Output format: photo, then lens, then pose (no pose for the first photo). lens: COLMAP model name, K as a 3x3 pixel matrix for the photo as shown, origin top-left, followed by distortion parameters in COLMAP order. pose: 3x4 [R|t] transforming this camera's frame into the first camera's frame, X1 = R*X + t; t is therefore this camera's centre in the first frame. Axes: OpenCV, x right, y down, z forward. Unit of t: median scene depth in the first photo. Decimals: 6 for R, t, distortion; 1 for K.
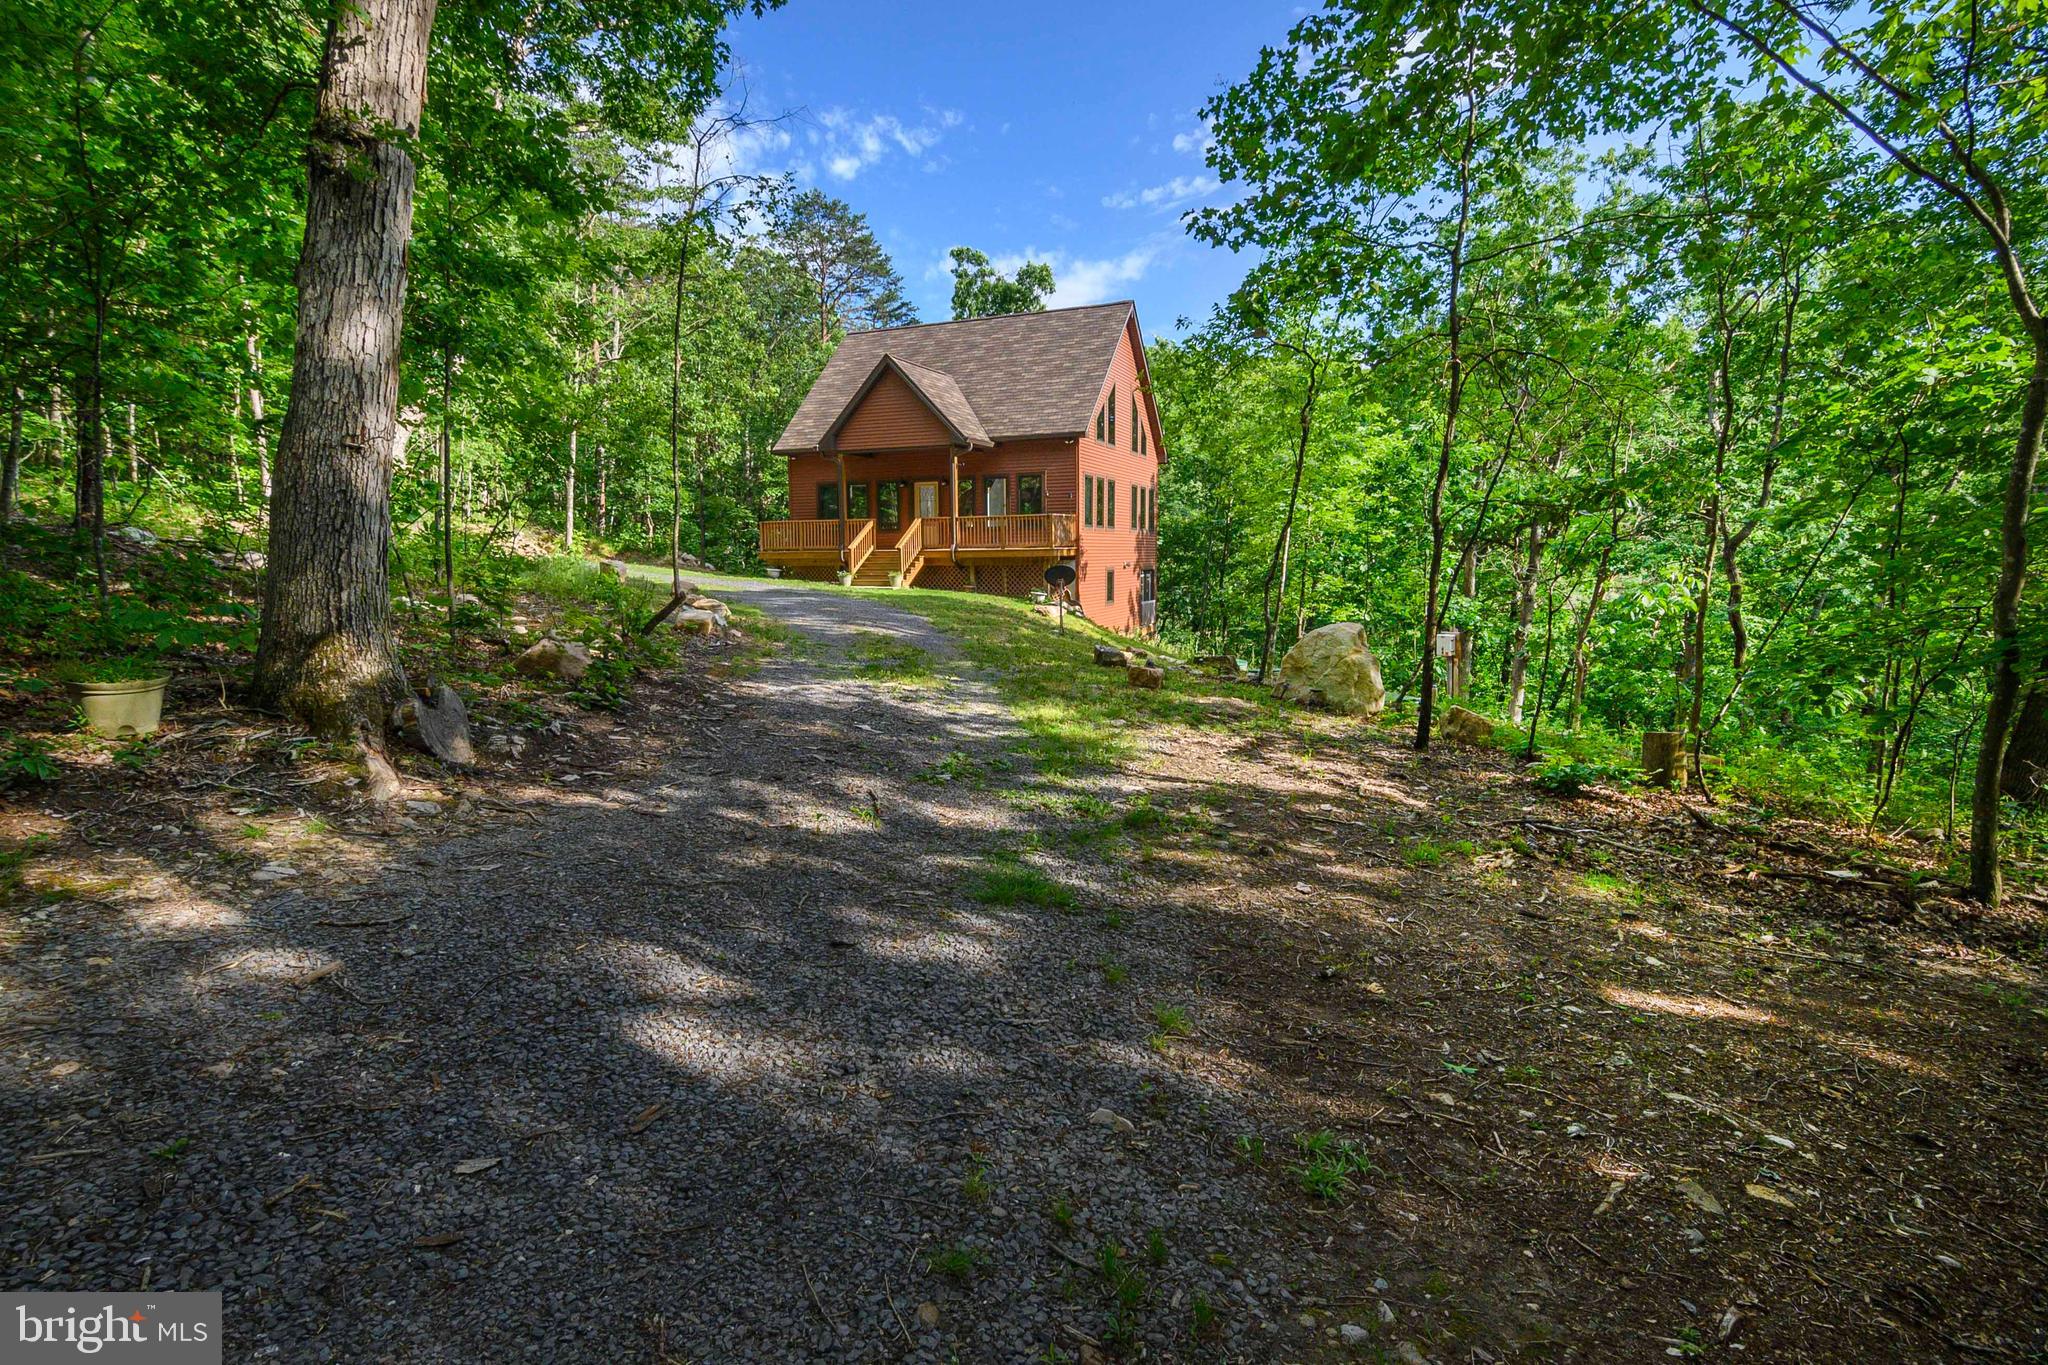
lens RADIAL K [[1006.6, 0, 1024.0], [0, 1006.6, 682.5], [0, 0, 1]] dist [-0.018376, -0.000752]
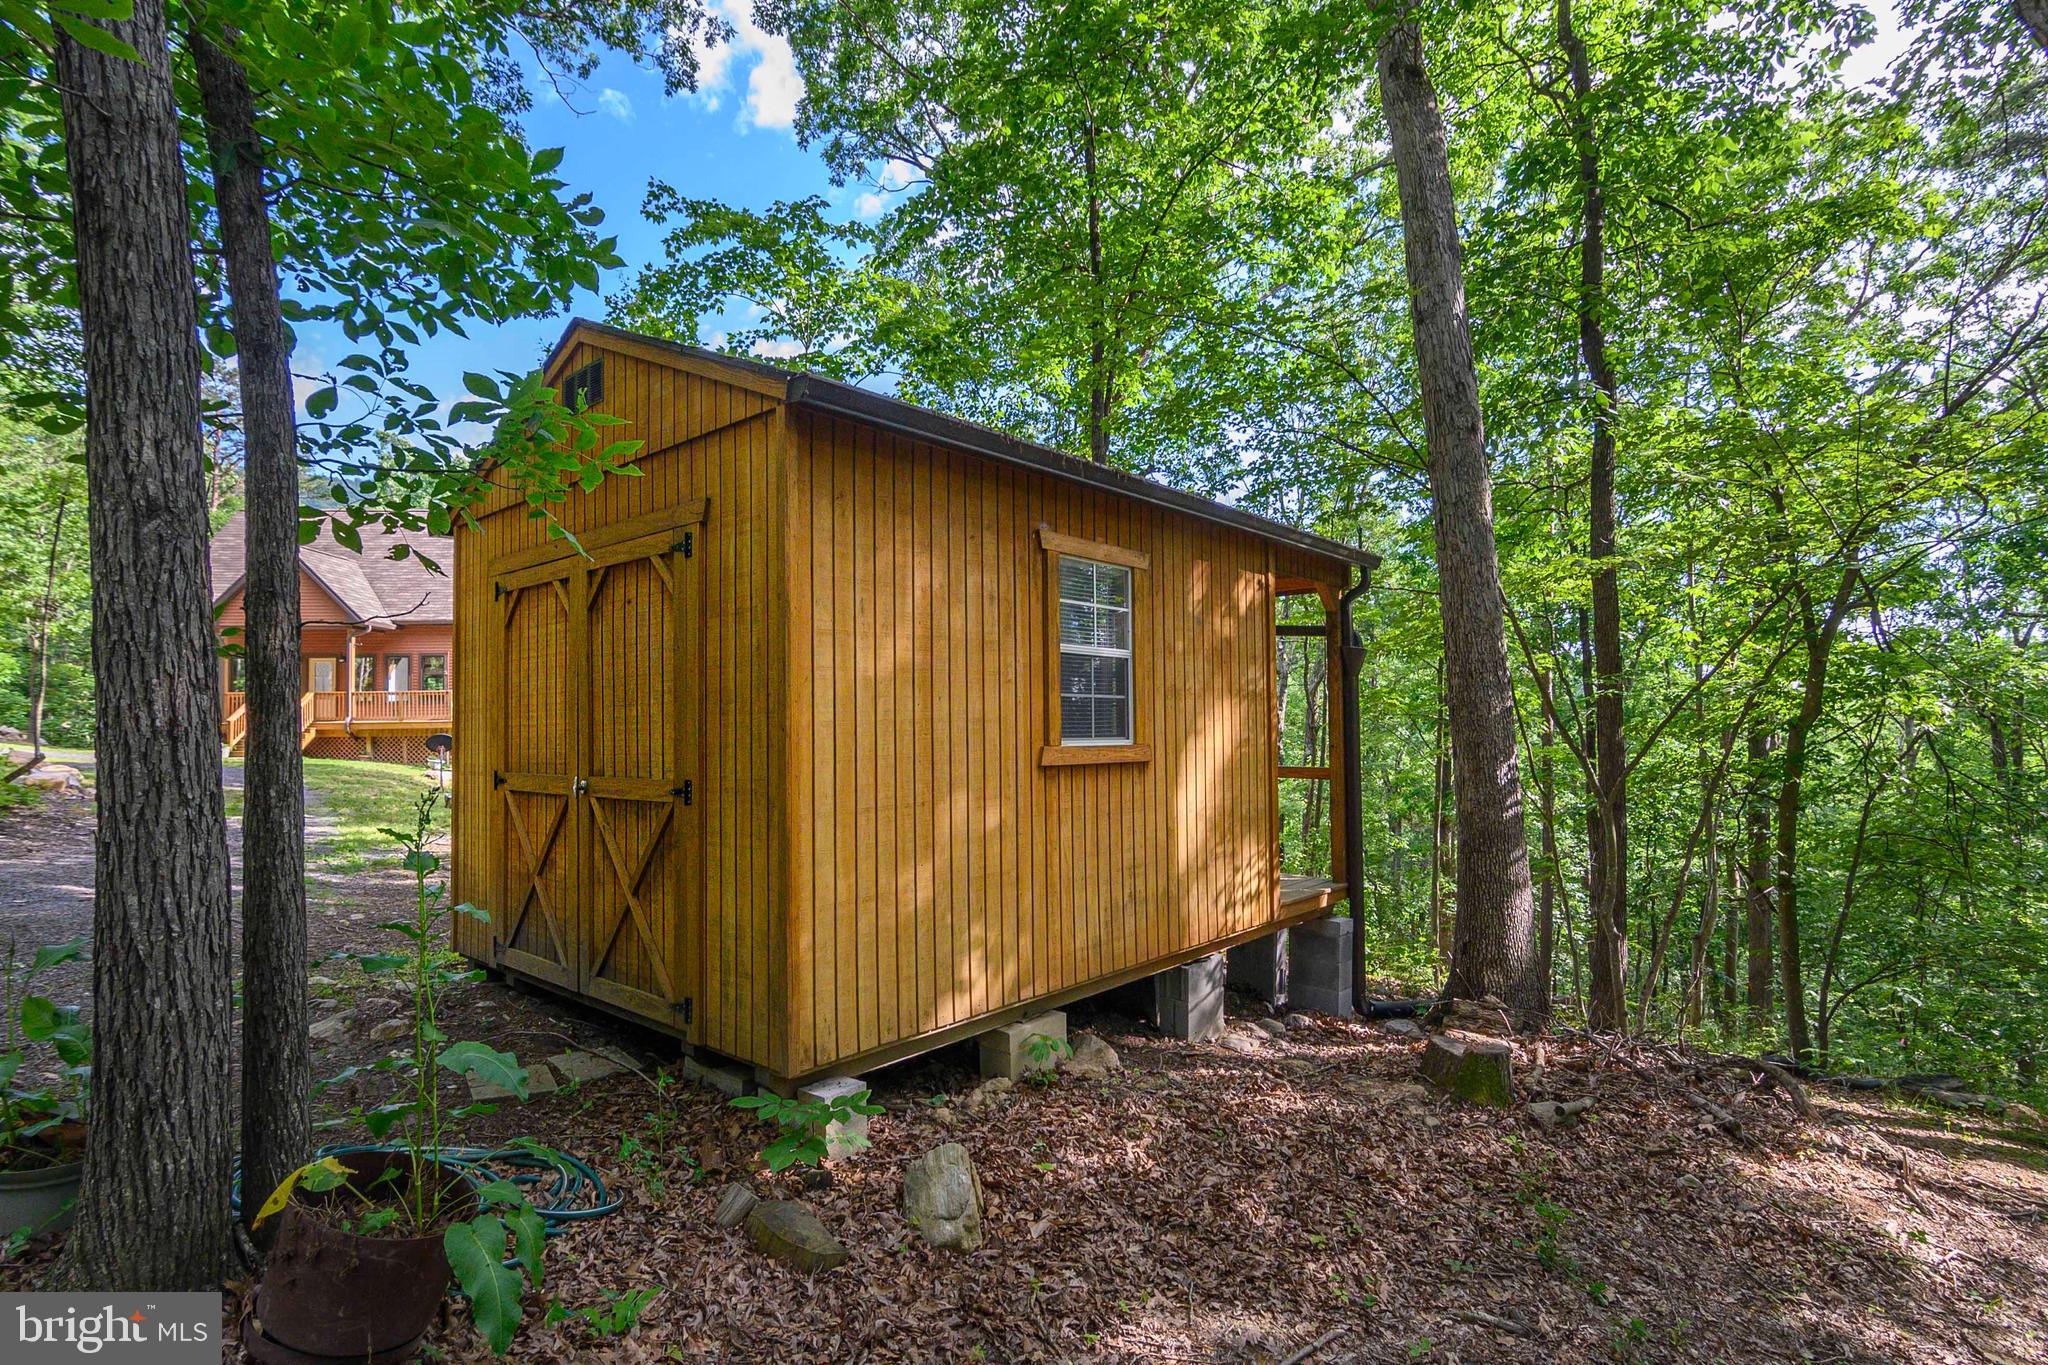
lens RADIAL K [[1006.6, 0, 1024.0], [0, 1006.6, 682.5], [0, 0, 1]] dist [-0.018376, -0.000752]
pose [[0.876100, 0.016711, 0.481840, 0.046440], [0.064975, 0.986190, -0.152343, 0.034617], [-0.477731, 0.164775, 0.862915, -0.264025]]
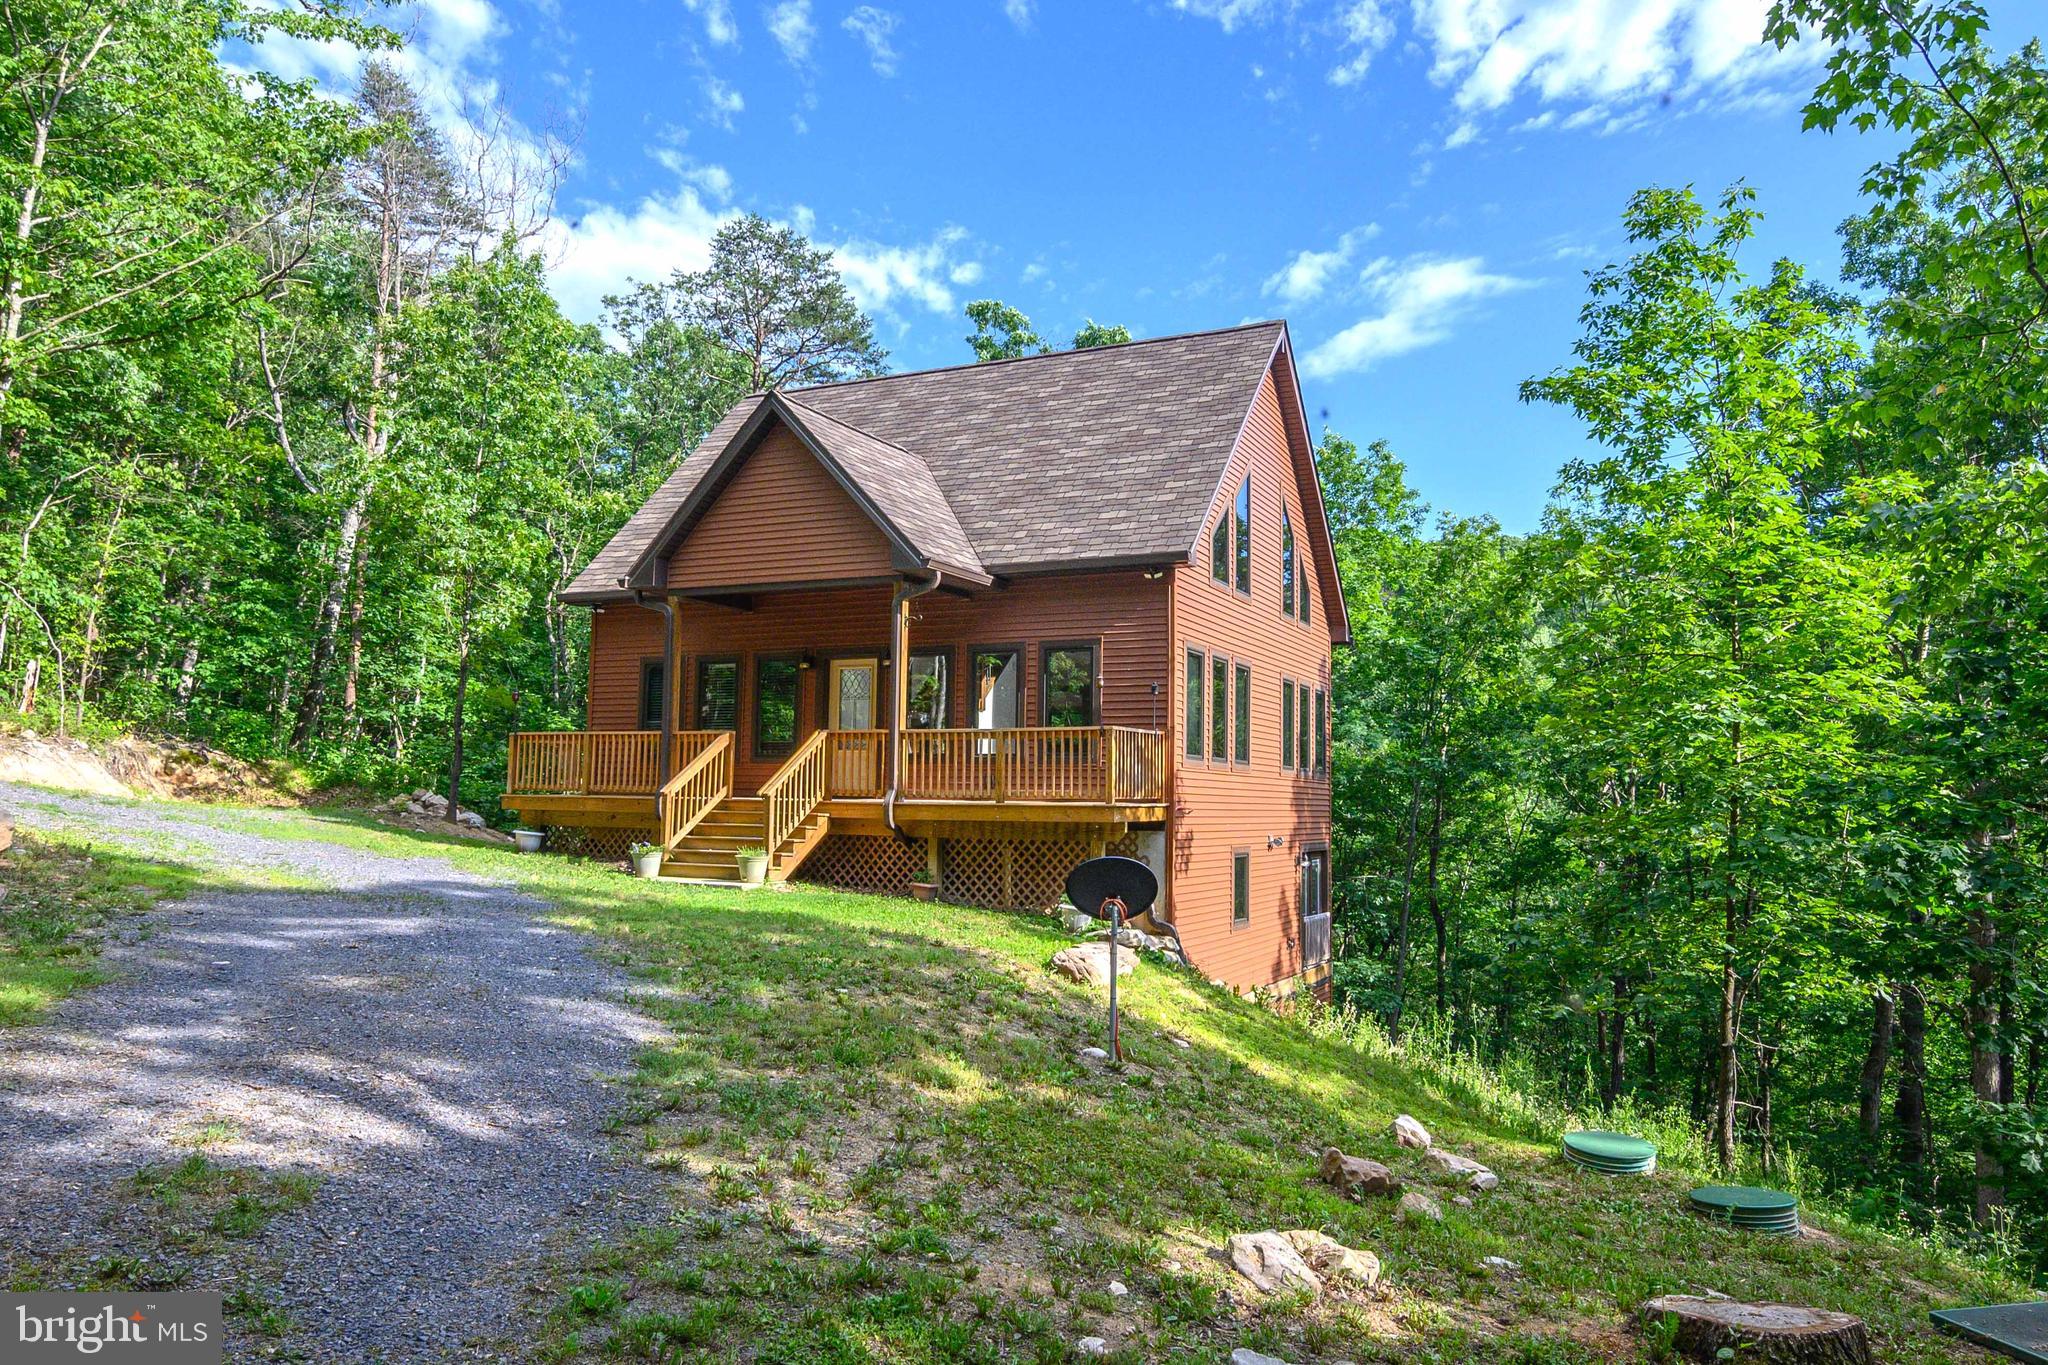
lens RADIAL K [[1427.7, 0, 1024.0], [0, 1427.7, 682.5], [0, 0, 1]] dist [-0.027463, 0.004683]
pose [[0.998373, 0.018763, -0.053849, 0.021212], [-0.029737, 0.977058, -0.210886, -0.049612], [0.048656, 0.212144, 0.976026, 0.357397]]
